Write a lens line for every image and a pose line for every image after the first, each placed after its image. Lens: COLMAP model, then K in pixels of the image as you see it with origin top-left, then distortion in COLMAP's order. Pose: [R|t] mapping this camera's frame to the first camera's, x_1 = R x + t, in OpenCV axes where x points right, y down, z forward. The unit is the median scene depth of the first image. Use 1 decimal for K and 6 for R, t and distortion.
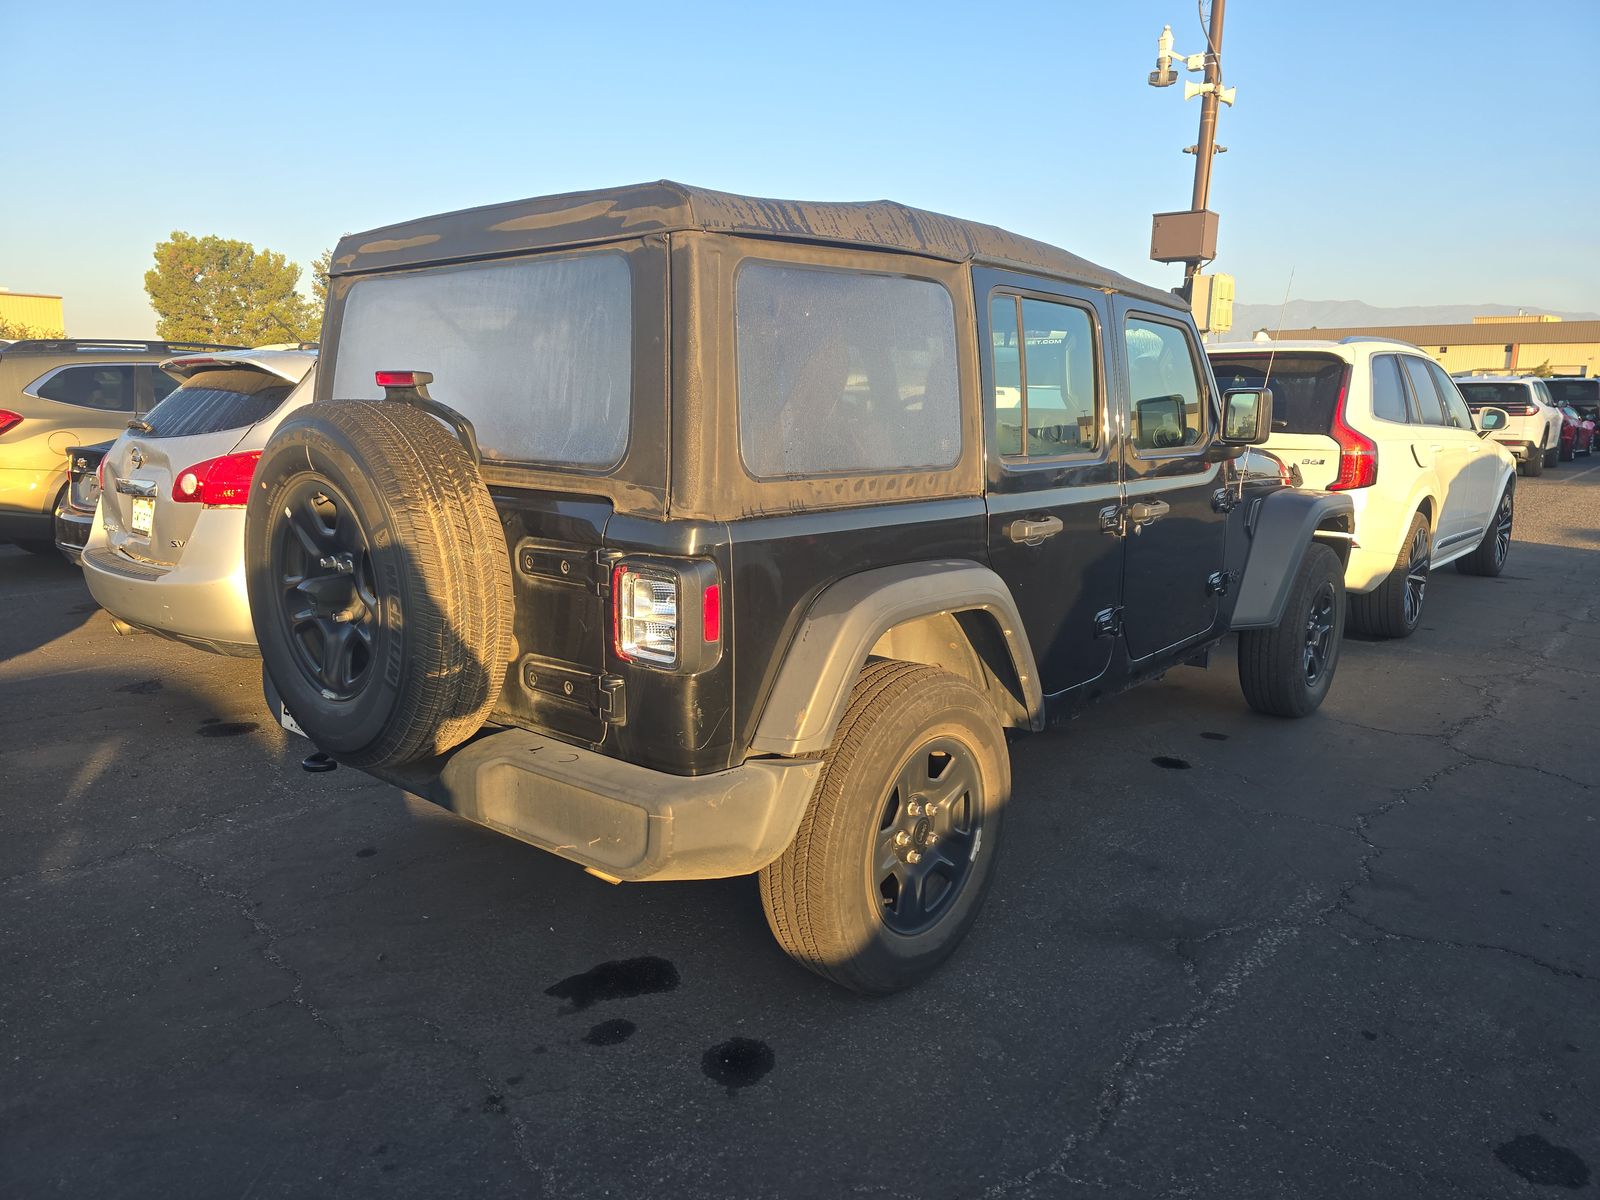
lens RADIAL K [[1118.9, 0, 807.3], [0, 1118.9, 595.2], [0, 0, 1]] dist [0.038232, -0.033740]
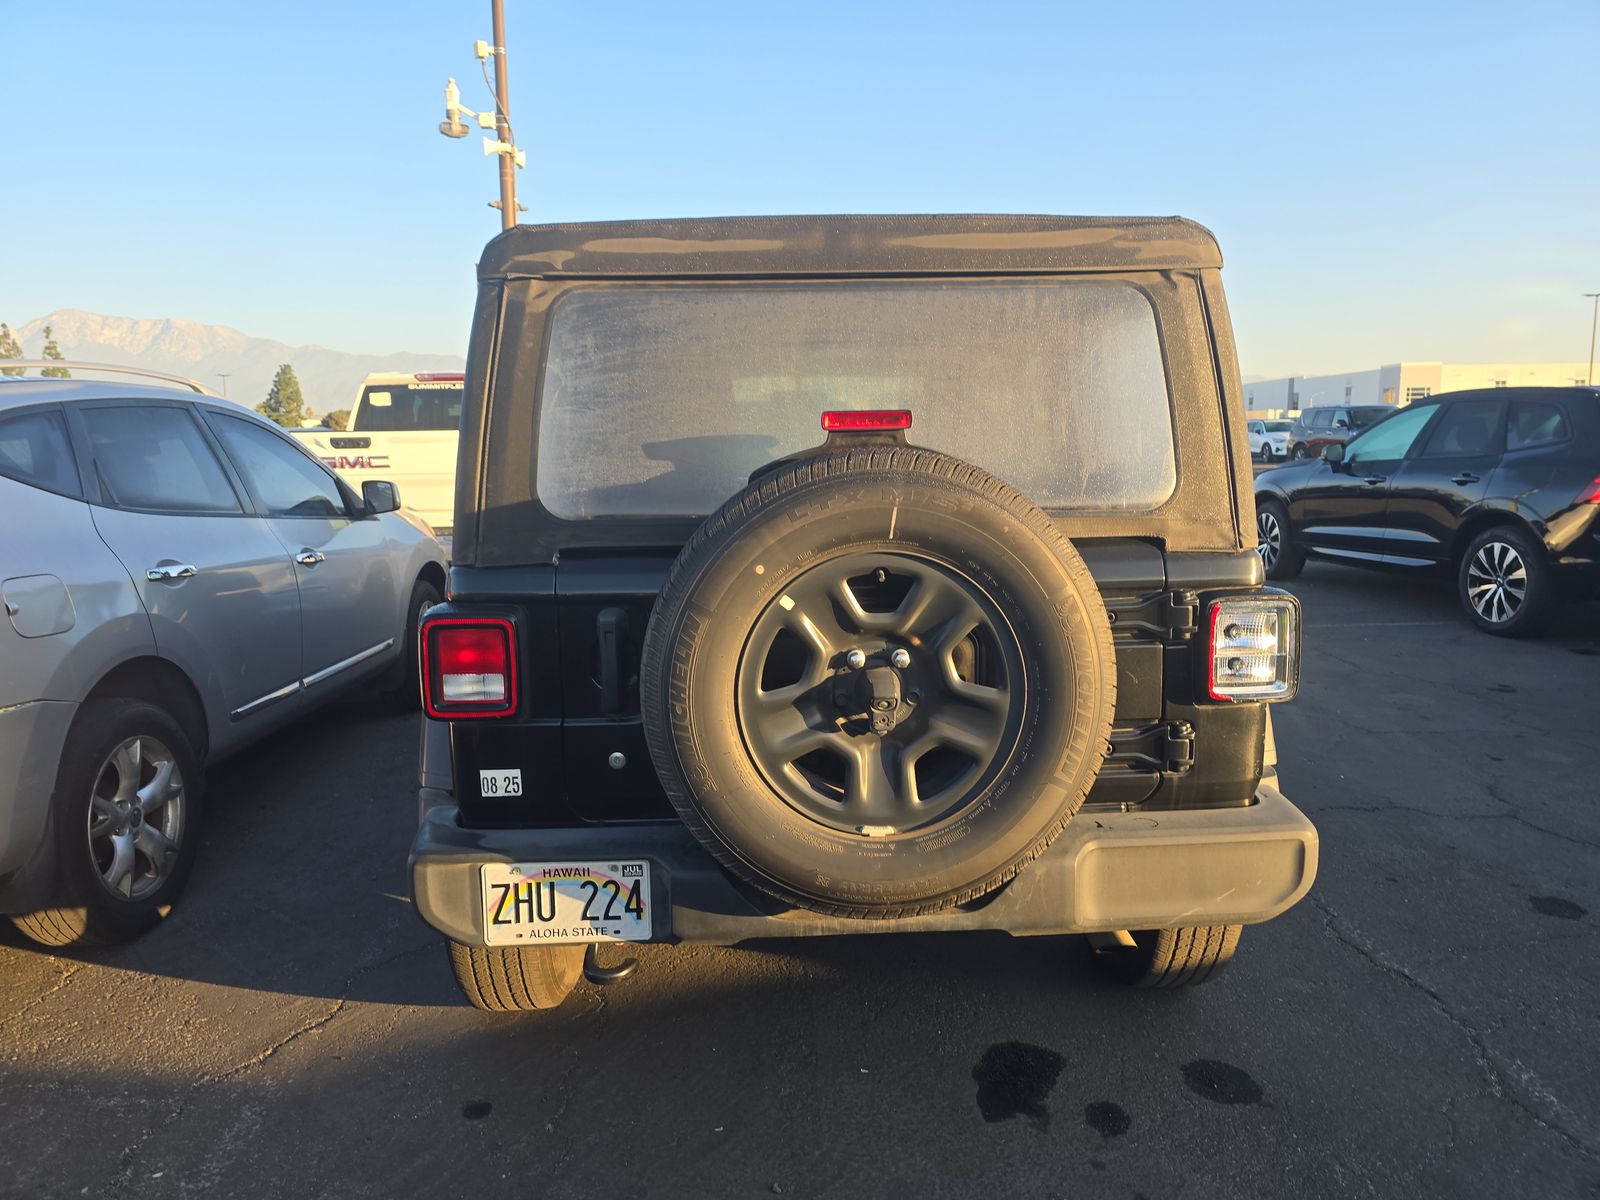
lens RADIAL K [[1118.9, 0, 807.3], [0, 1118.9, 595.2], [0, 0, 1]] dist [0.038232, -0.033740]
pose [[0.714281, -0.115892, 0.690196, -0.829100], [0.146176, 0.989148, 0.014812, -0.075759], [-0.684423, 0.090311, 0.723470, 0.405667]]
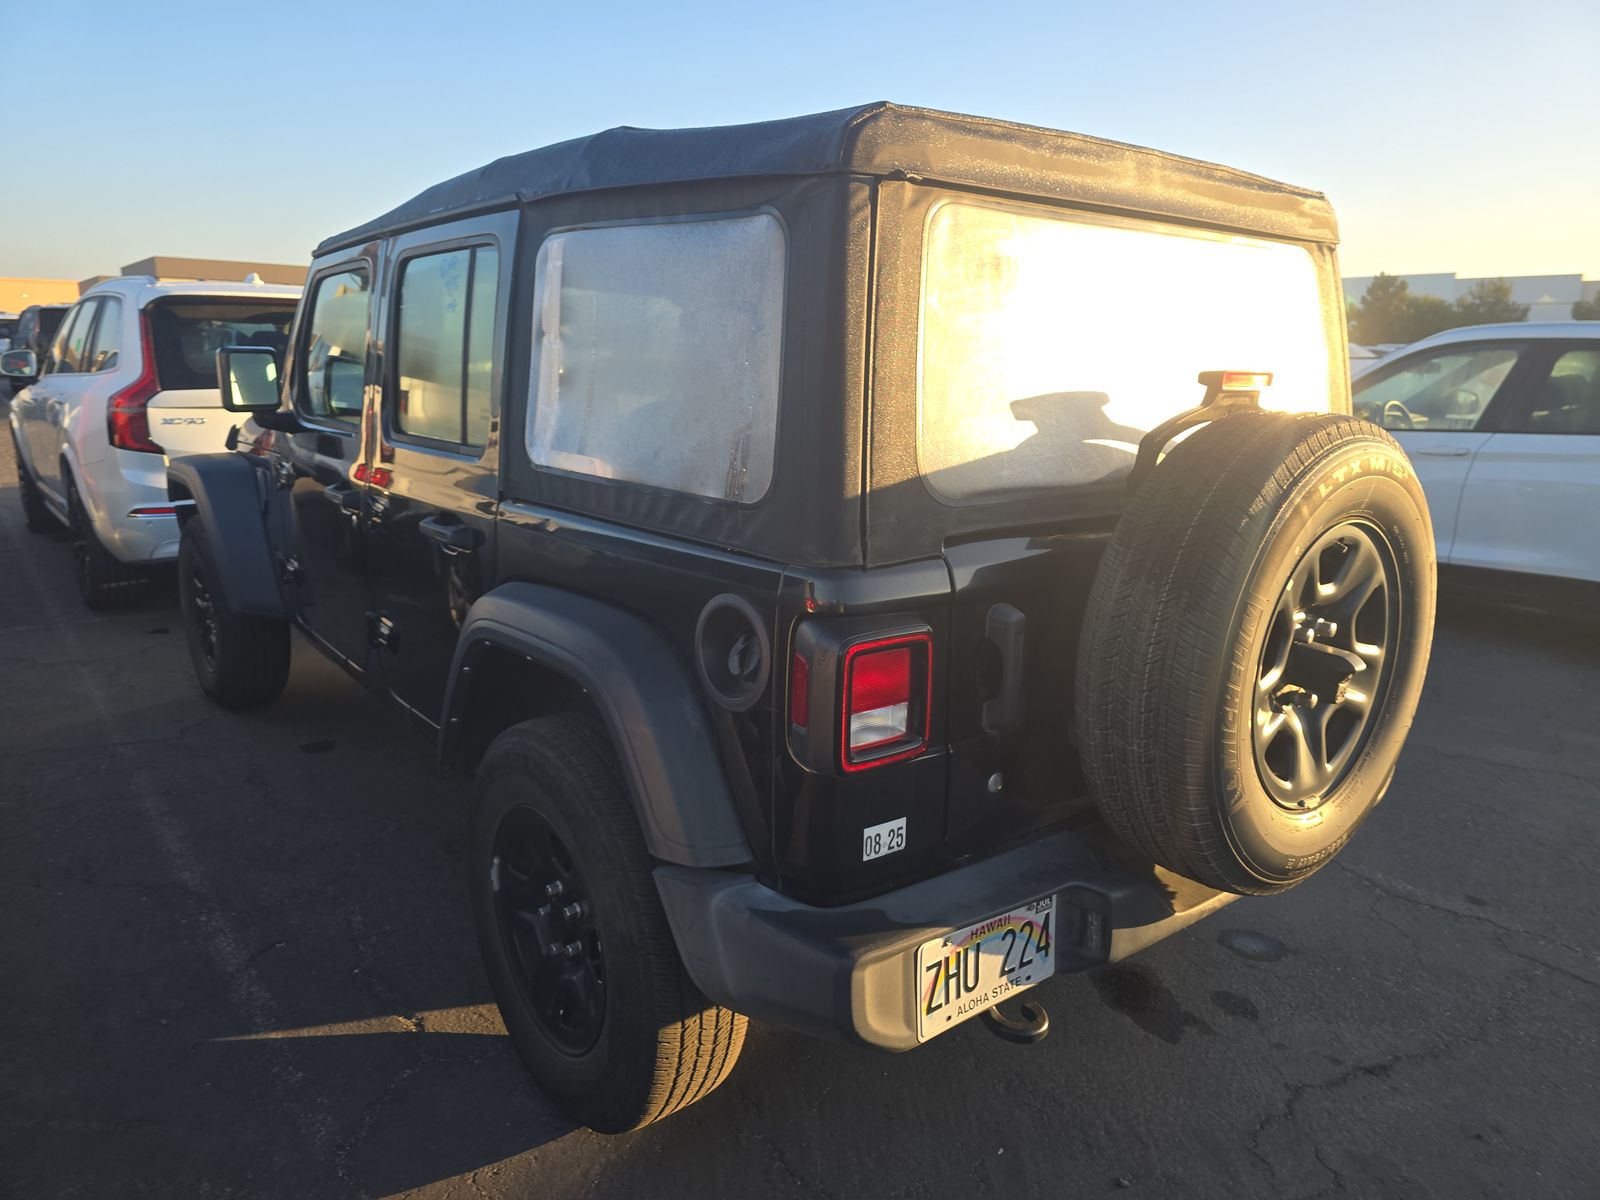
lens RADIAL K [[1094.8, 0, 801.8], [0, 1094.8, 585.8], [0, 0, 1]] dist [0.039111, -0.084159]
pose [[0.168697, -0.215794, 0.961756, -0.999904], [0.157567, 0.969096, 0.189803, -0.212819], [-0.972992, 0.119522, 0.197485, 1.008020]]
